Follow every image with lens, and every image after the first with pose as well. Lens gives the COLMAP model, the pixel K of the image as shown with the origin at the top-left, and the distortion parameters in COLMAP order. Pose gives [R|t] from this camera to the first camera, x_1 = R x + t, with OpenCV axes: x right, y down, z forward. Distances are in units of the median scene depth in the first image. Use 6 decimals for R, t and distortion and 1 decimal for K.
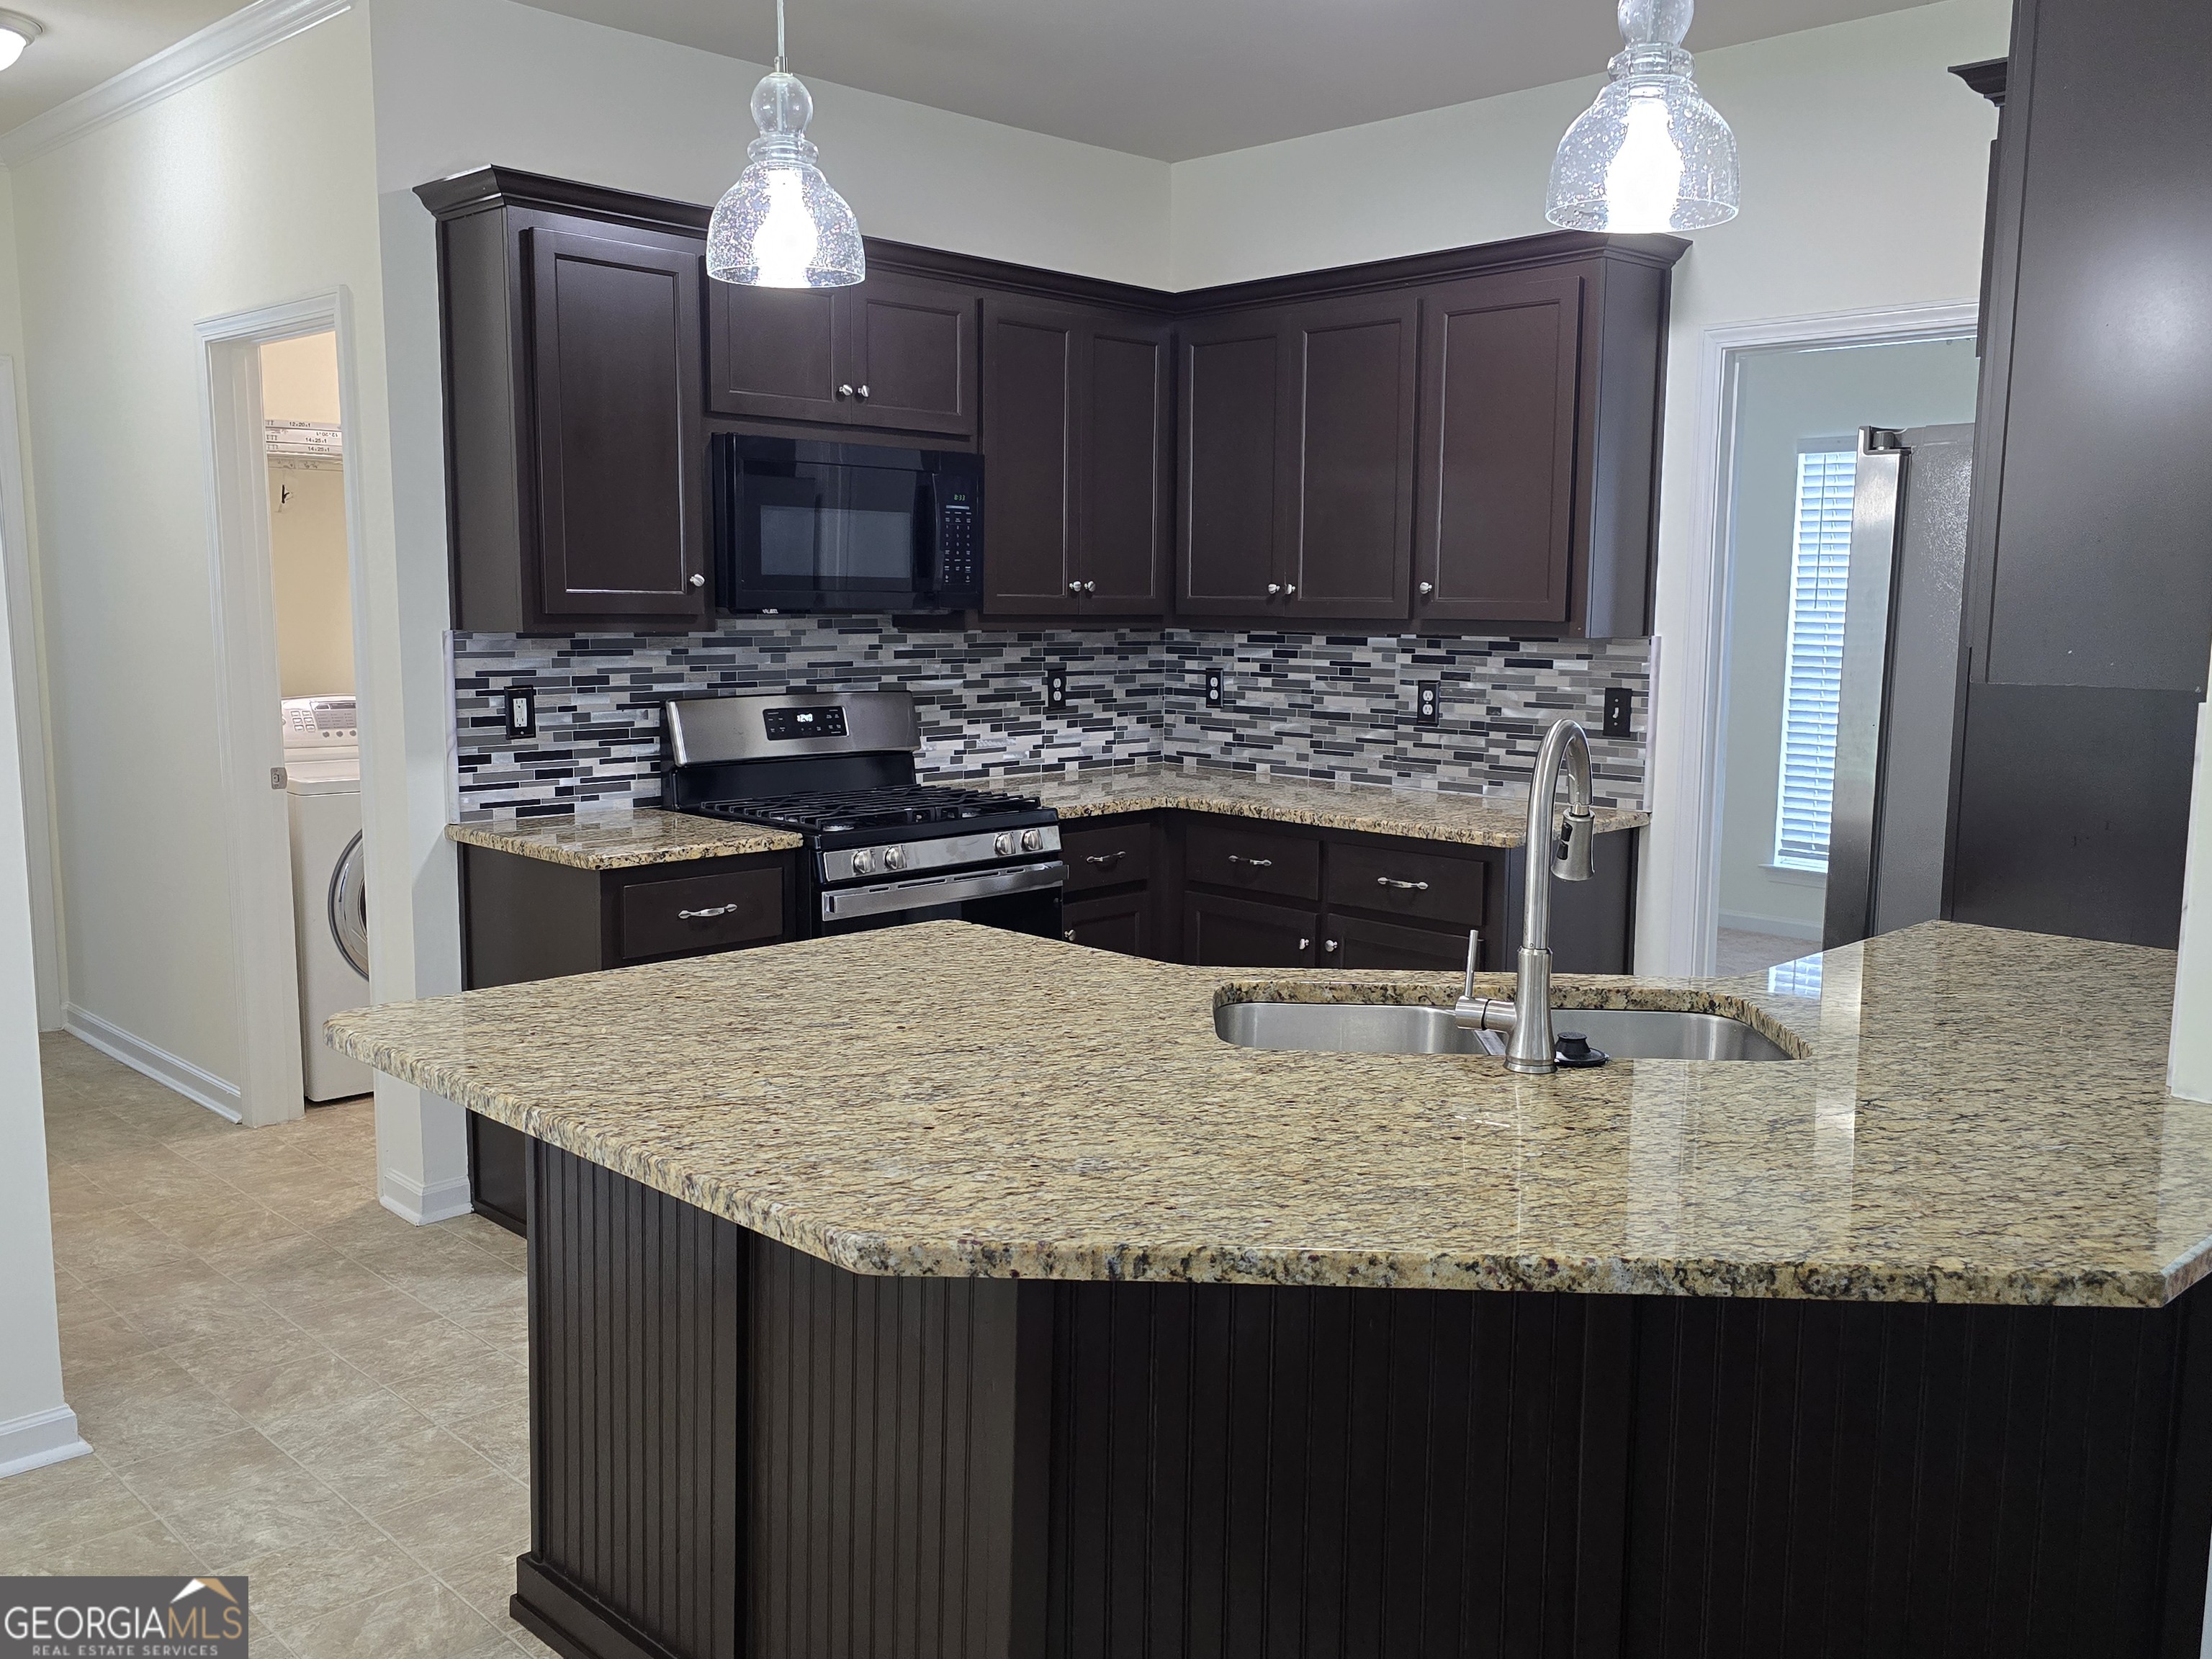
lens RADIAL K [[1791.7, 0, 1106.0], [0, 1791.7, 829.5], [0, 0, 1]] dist [0.041775, -0.001133]
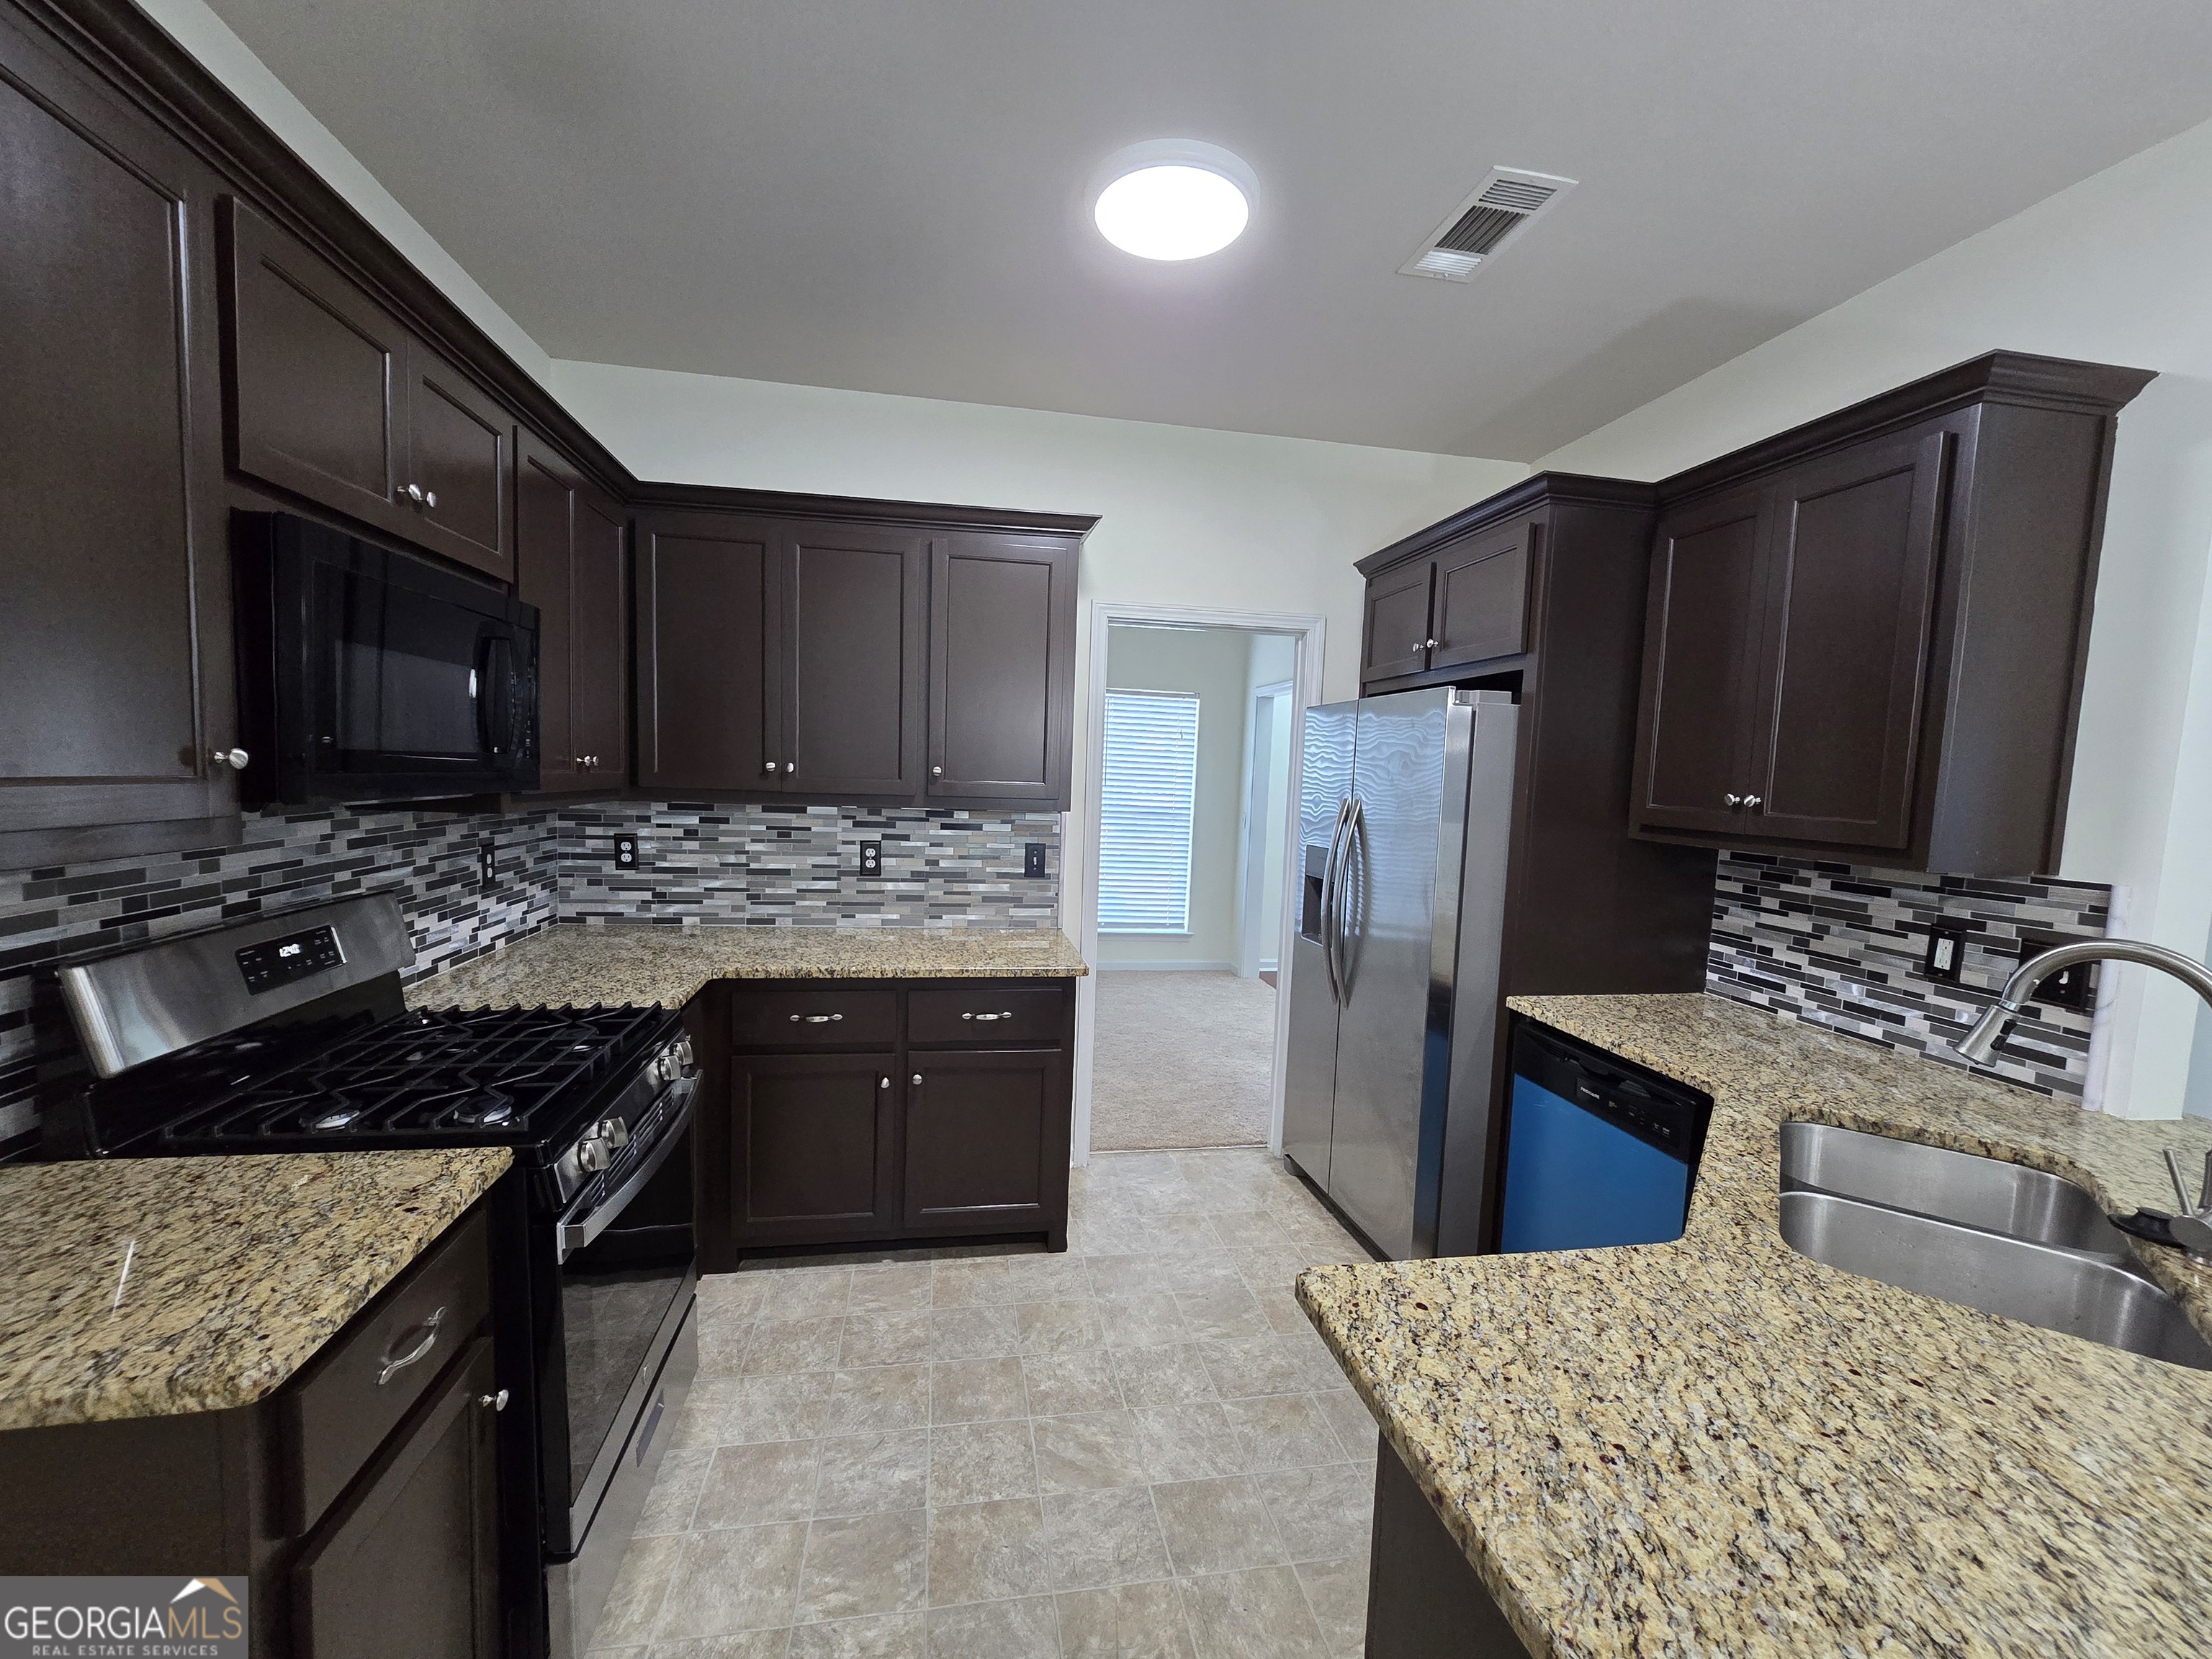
lens RADIAL K [[908.8, 0, 1101.1], [0, 908.8, 844.4], [0, 0, 1]] dist [0.000235, 0.000278]
pose [[0.569347, -0.056131, 0.820179, -0.261716], [0.075844, 0.996998, 0.015583, -0.080710], [-0.818591, 0.053333, 0.571895, 0.516740]]
